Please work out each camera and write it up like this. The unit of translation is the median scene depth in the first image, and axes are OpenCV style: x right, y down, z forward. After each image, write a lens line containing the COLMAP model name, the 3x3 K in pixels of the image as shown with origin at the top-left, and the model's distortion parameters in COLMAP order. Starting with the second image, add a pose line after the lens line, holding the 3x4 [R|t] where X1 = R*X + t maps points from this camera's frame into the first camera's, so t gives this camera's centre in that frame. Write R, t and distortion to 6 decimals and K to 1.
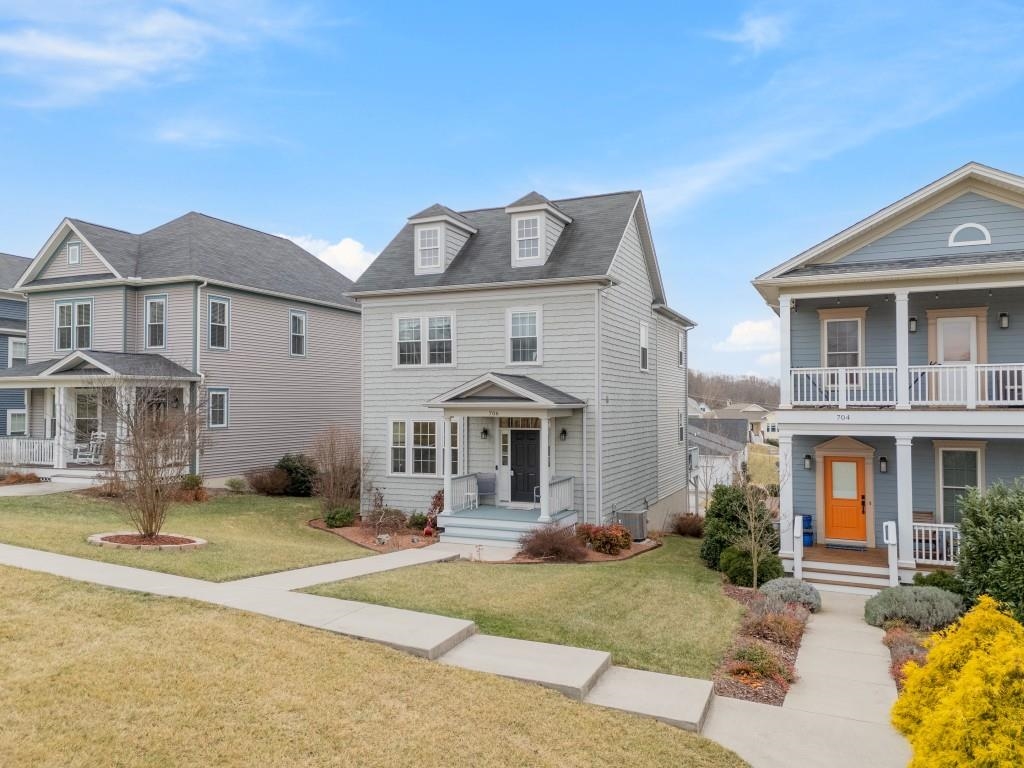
lens RADIAL K [[751.1, 0, 512.0], [0, 751.1, 384.0], [0, 0, 1]] dist [0.097789, -0.109808]
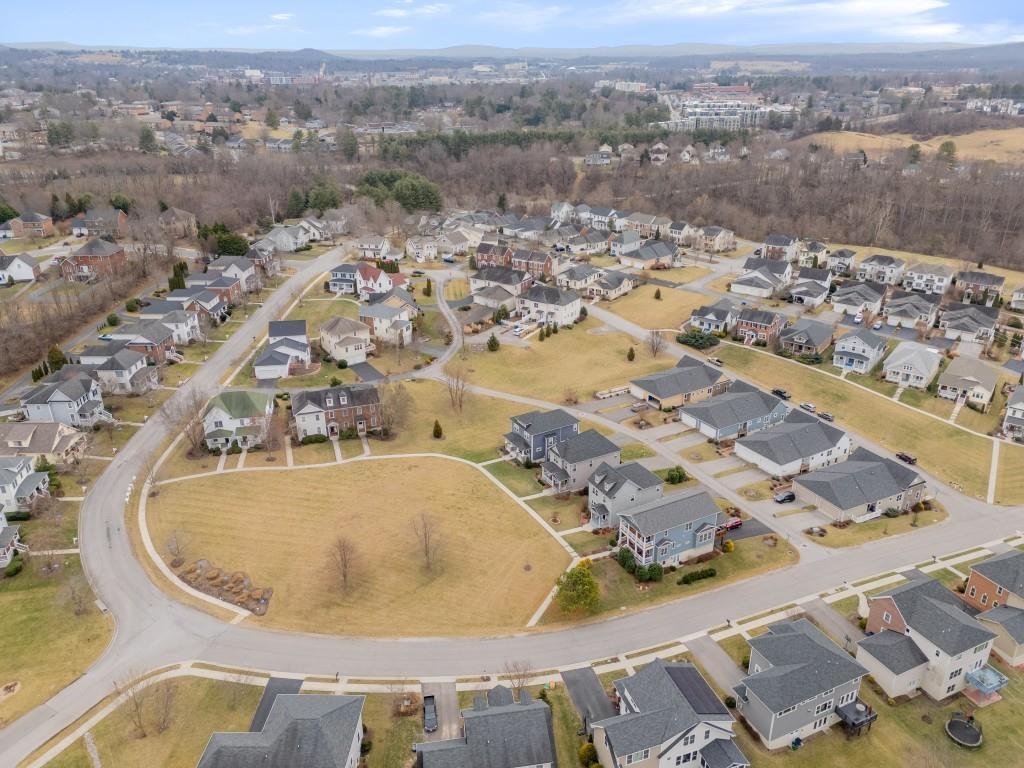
lens RADIAL K [[751.1, 0, 512.0], [0, 751.1, 384.0], [0, 0, 1]] dist [0.097789, -0.109808]
pose [[0.783237, 0.245205, -0.571327, 3.004291], [0.024569, 0.906016, 0.422530, -3.910636], [0.621237, -0.344978, 0.703601, -3.985072]]
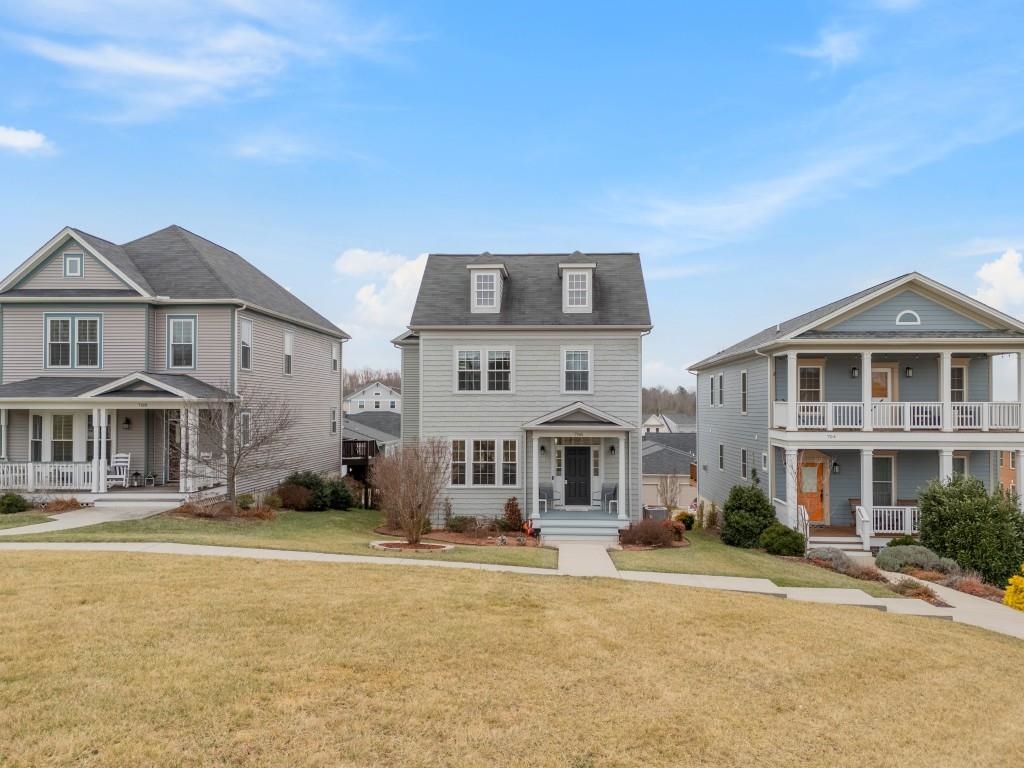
lens RADIAL K [[762.8, 0, 533.7], [0, 762.8, 392.4], [0, 0, 1]] dist [0.095822, -0.113263]
pose [[0.929656, 0.009952, 0.368294, -0.492807], [-0.012368, 0.999915, 0.004201, -0.030597], [-0.368221, -0.008461, 0.929700, -0.127097]]
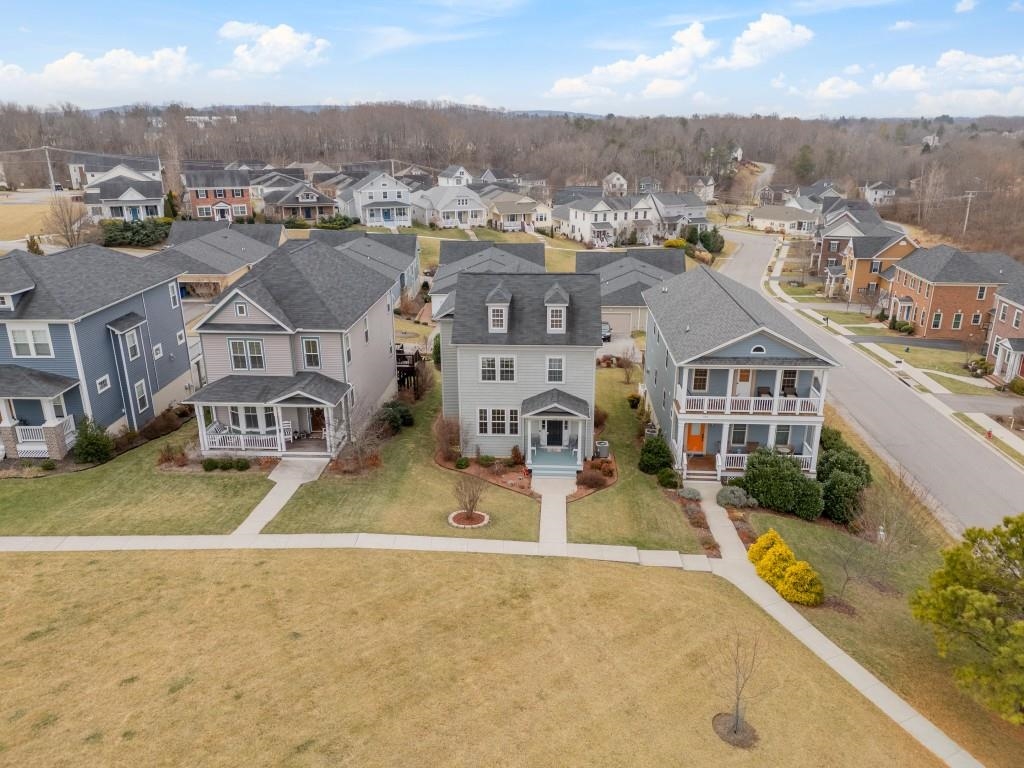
lens RADIAL K [[751.1, 0, 512.0], [0, 751.1, 384.0], [0, 0, 1]] dist [0.097789, -0.109808]
pose [[0.937908, -0.117063, 0.326534, -0.717736], [-0.005059, 0.936620, 0.350310, -0.696602], [-0.346847, -0.330211, 0.877871, -0.683667]]
